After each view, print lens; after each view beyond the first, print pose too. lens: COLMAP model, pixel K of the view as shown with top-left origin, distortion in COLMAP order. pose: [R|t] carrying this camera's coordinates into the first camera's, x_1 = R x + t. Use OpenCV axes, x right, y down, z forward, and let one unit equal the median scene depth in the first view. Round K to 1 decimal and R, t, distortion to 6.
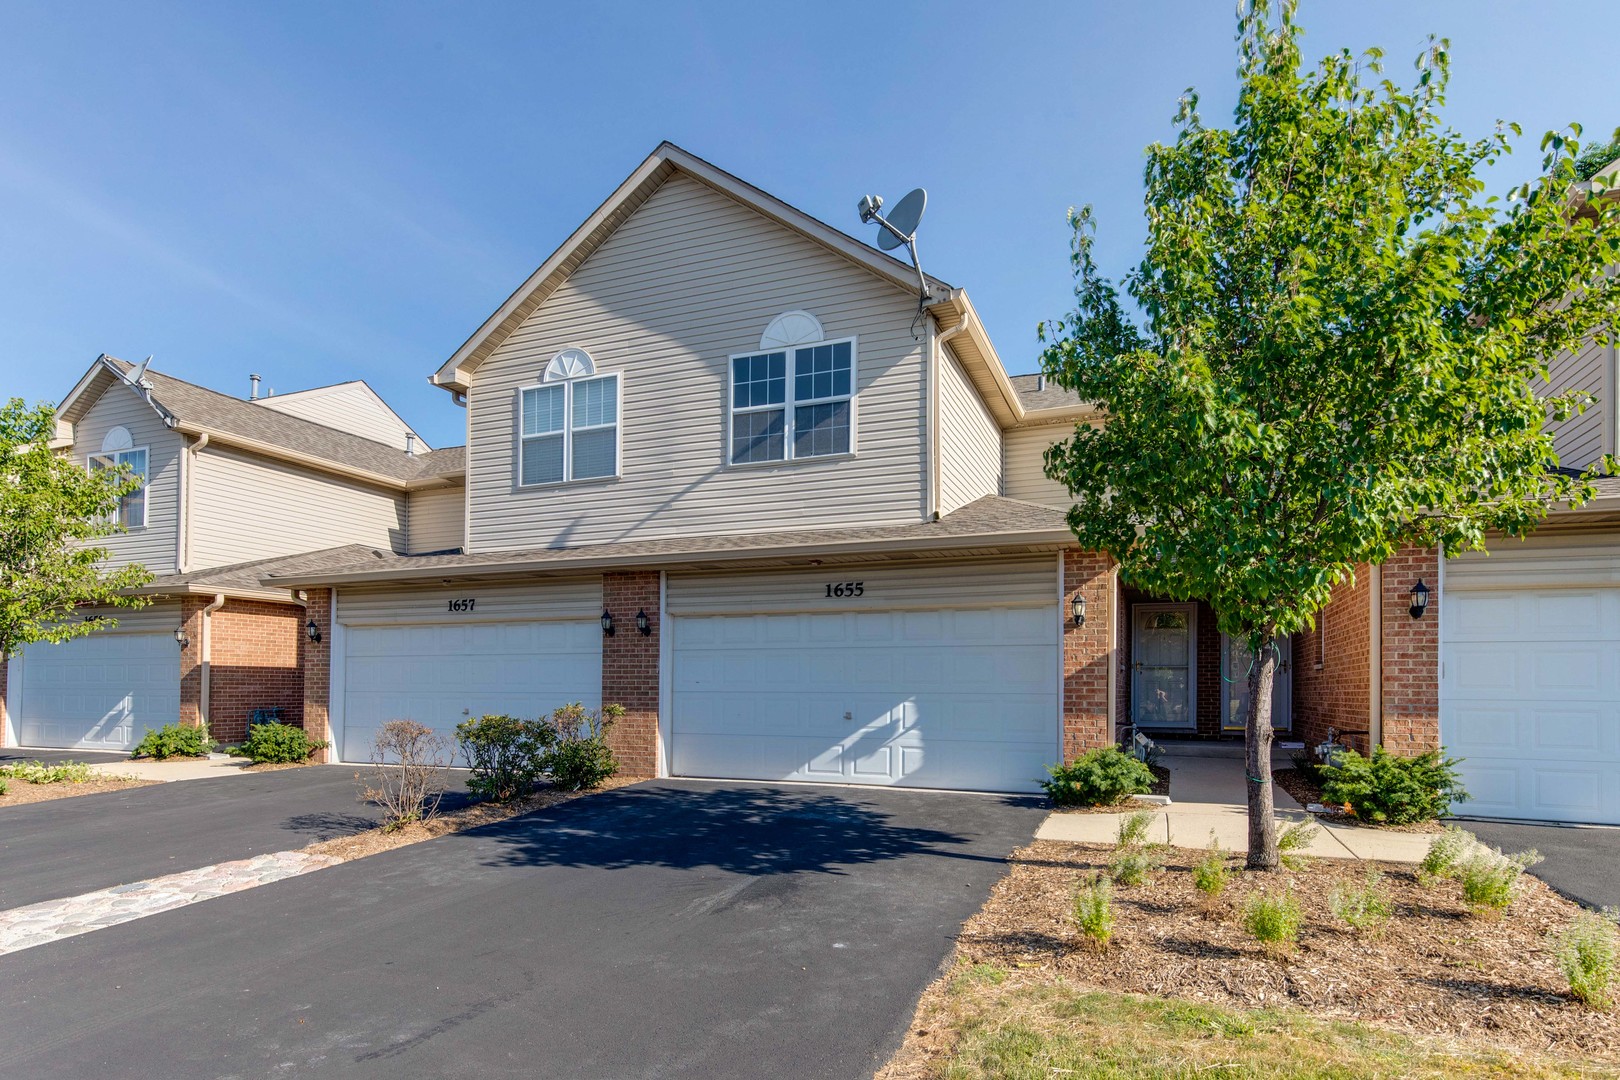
lens RADIAL K [[849.9, 0, 813.9], [0, 849.9, 476.7], [0, 0, 1]] dist [-0.002036, -0.001220]
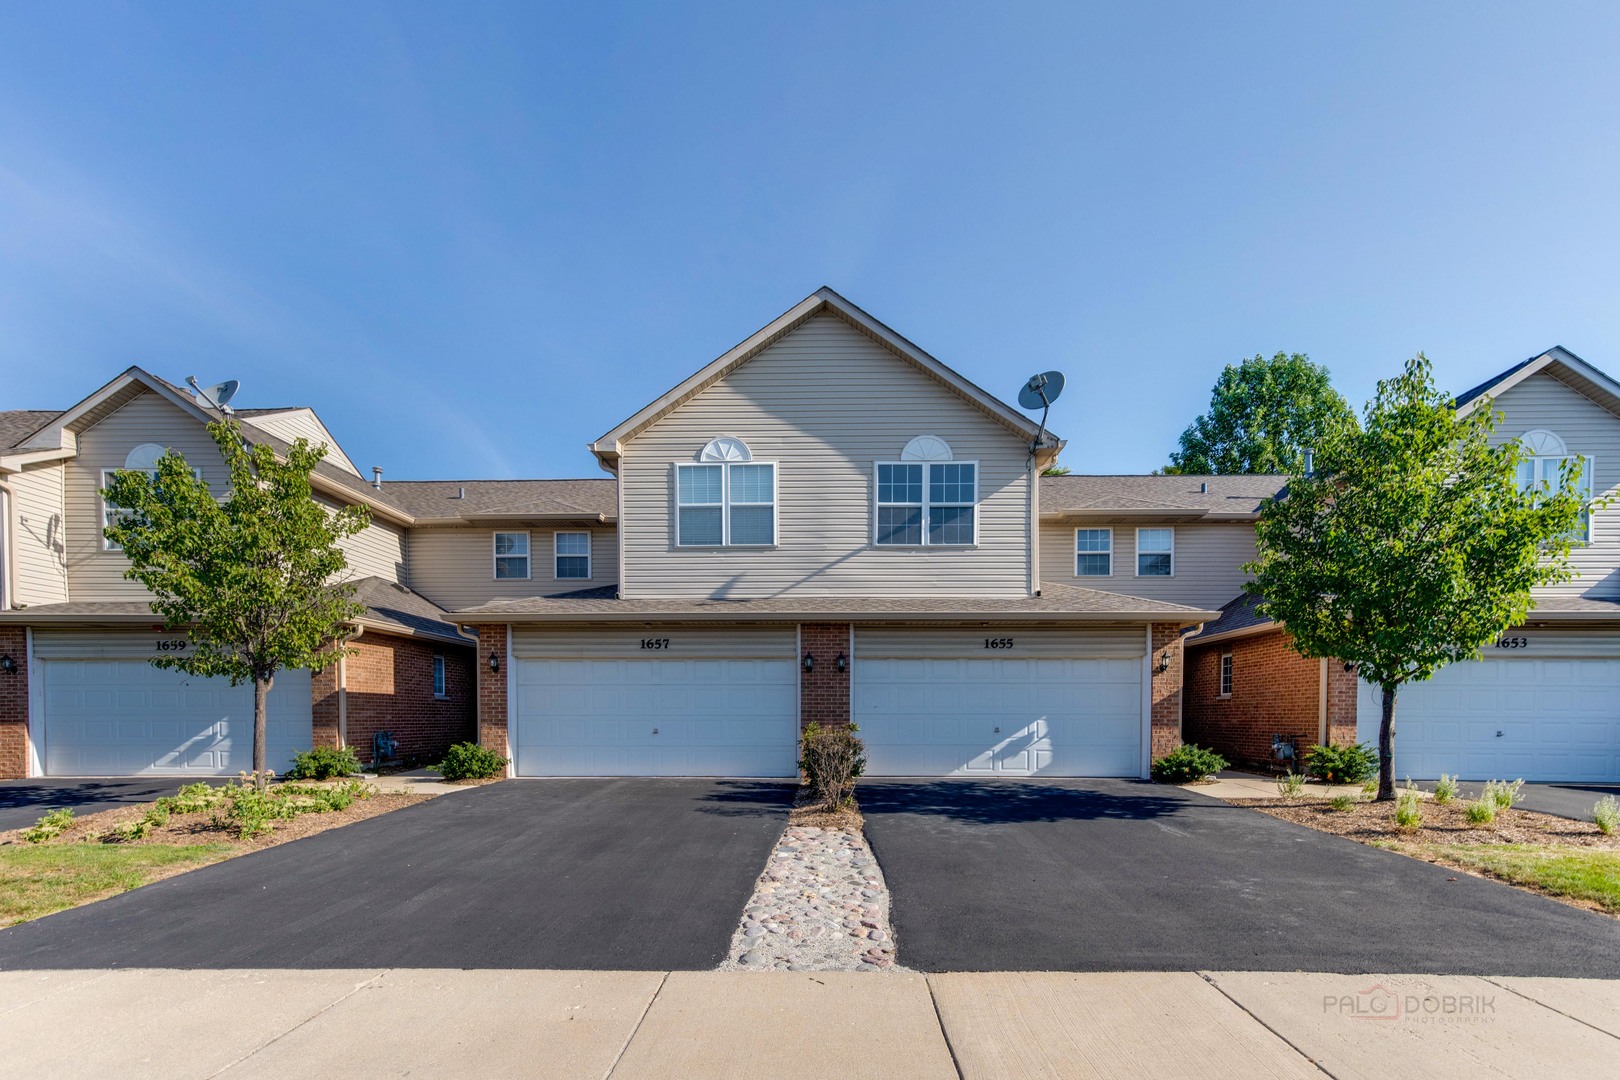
lens RADIAL K [[757.0, 0, 810.0], [0, 757.0, 540.0], [0, 0, 1]] dist [-0.002503, 0.000094]
pose [[0.942818, 0.072325, 0.325366, -0.573958], [-0.078025, 0.996941, 0.004487, -0.018294], [-0.324047, -0.029617, 0.945577, -0.086998]]
